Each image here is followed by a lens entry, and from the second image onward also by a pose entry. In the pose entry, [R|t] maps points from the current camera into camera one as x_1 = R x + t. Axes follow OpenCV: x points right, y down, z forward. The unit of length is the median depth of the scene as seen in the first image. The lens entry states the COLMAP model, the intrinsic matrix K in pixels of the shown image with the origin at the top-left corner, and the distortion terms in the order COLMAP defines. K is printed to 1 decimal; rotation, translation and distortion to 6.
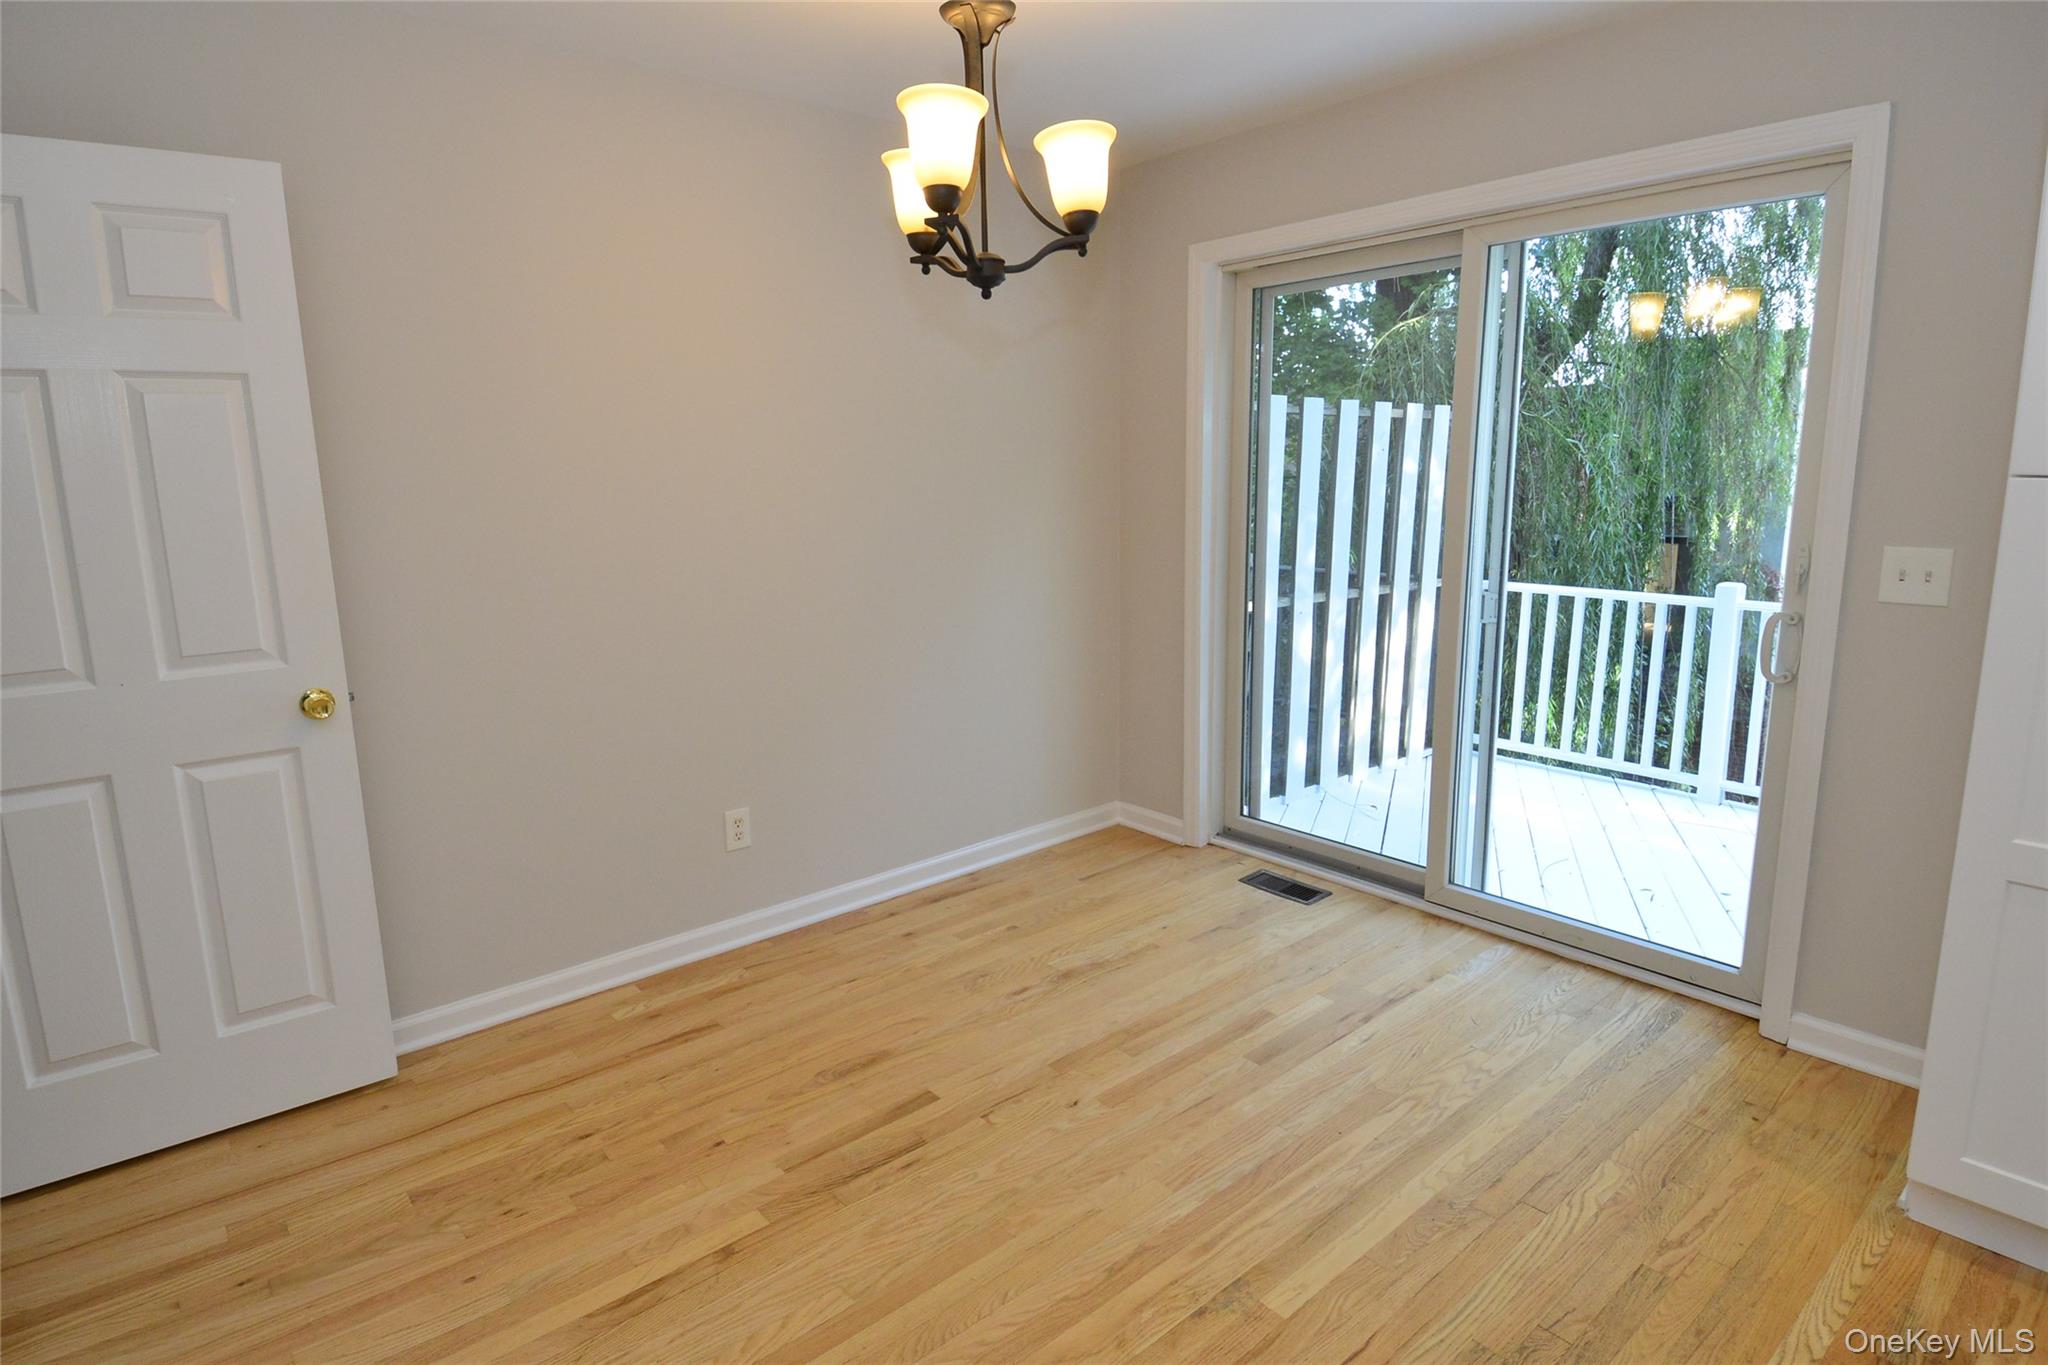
lens RADIAL K [[1097.2, 0, 1026.7], [0, 1097.2, 669.4], [0, 0, 1]] dist [0.000053, -0.005035]
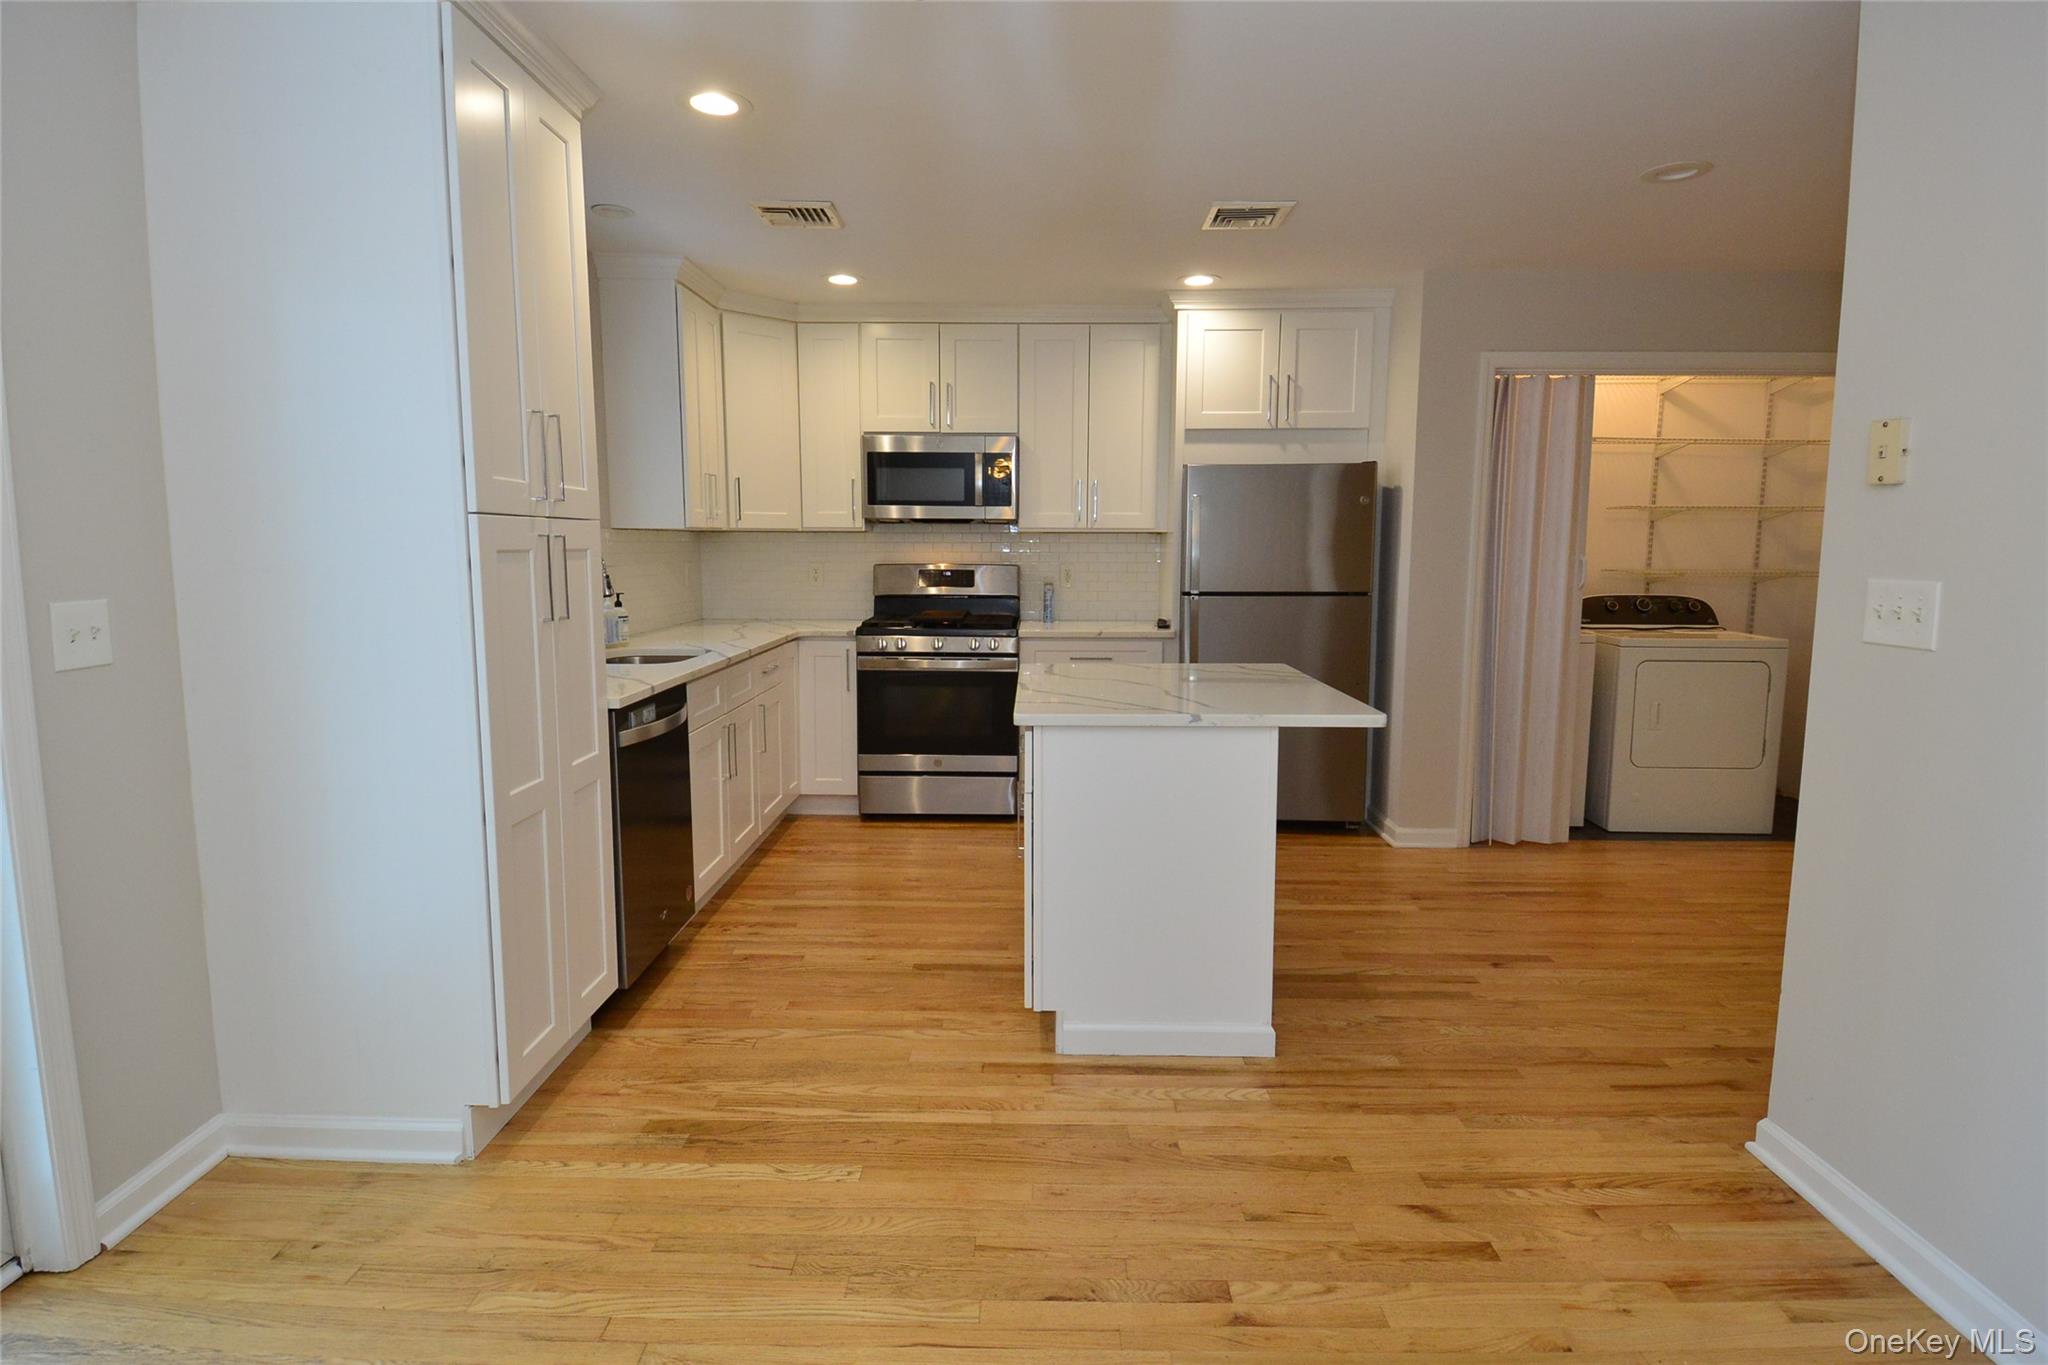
lens RADIAL K [[1058.9, 0, 1021.7], [0, 1058.9, 666.0], [0, 0, 1]] dist [0.031859, -0.038446]
pose [[-0.749187, -0.063768, 0.659282, -0.246415], [0.133575, 0.960359, 0.244680, -0.143569], [-0.648750, 0.271374, -0.710971, 0.971763]]
